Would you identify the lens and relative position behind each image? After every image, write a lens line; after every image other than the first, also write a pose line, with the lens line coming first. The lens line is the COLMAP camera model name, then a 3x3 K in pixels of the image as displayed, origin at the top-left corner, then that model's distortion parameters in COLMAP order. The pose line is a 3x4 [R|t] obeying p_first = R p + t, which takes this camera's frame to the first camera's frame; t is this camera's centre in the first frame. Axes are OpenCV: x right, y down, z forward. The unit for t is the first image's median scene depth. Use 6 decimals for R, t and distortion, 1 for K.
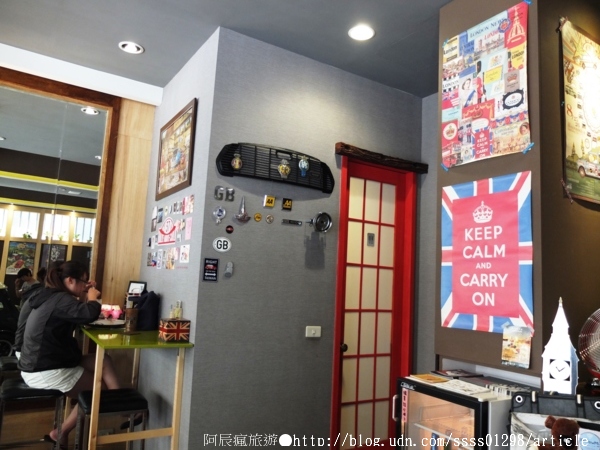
lens RADIAL K [[471.4, 0, 304.5], [0, 471.4, 222.7], [0, 0, 1]] dist [-0.039201, 0.013268]
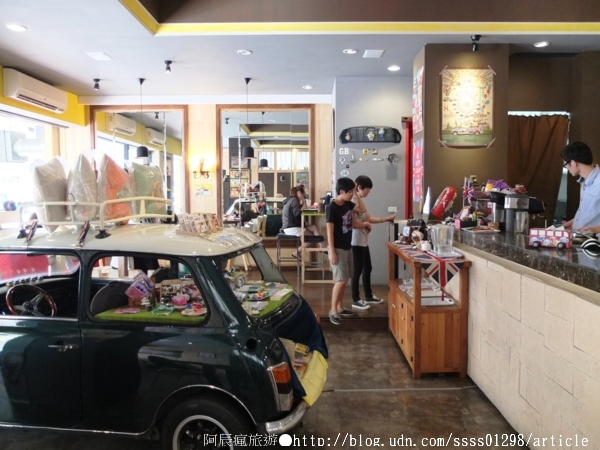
lens RADIAL K [[471.4, 0, 301.9], [0, 471.4, 223.8], [0, 0, 1]] dist [-0.039201, 0.013268]
pose [[0.826535, -0.013761, -0.562718, 0.868642], [0.115246, 0.982661, 0.145246, -0.063861], [0.550962, -0.184902, 0.813789, -0.974672]]
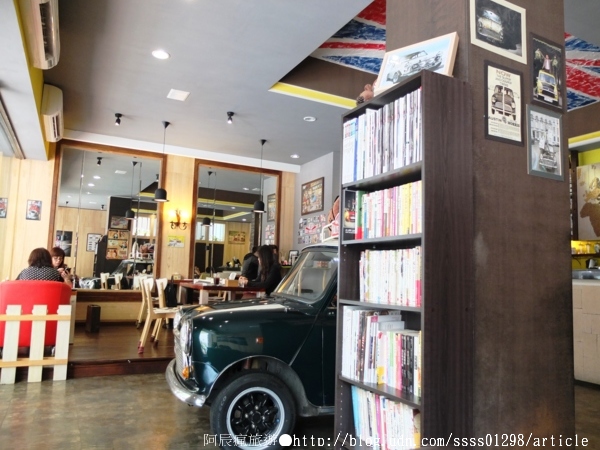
lens RADIAL K [[471.4, 0, 297.6], [0, 471.4, 226.1], [0, 0, 1]] dist [-0.039201, 0.013268]
pose [[0.993441, -0.028941, -0.110621, -0.087617], [0.030508, 0.999456, 0.012501, -0.028231], [0.110199, -0.015794, 0.993784, -1.557686]]
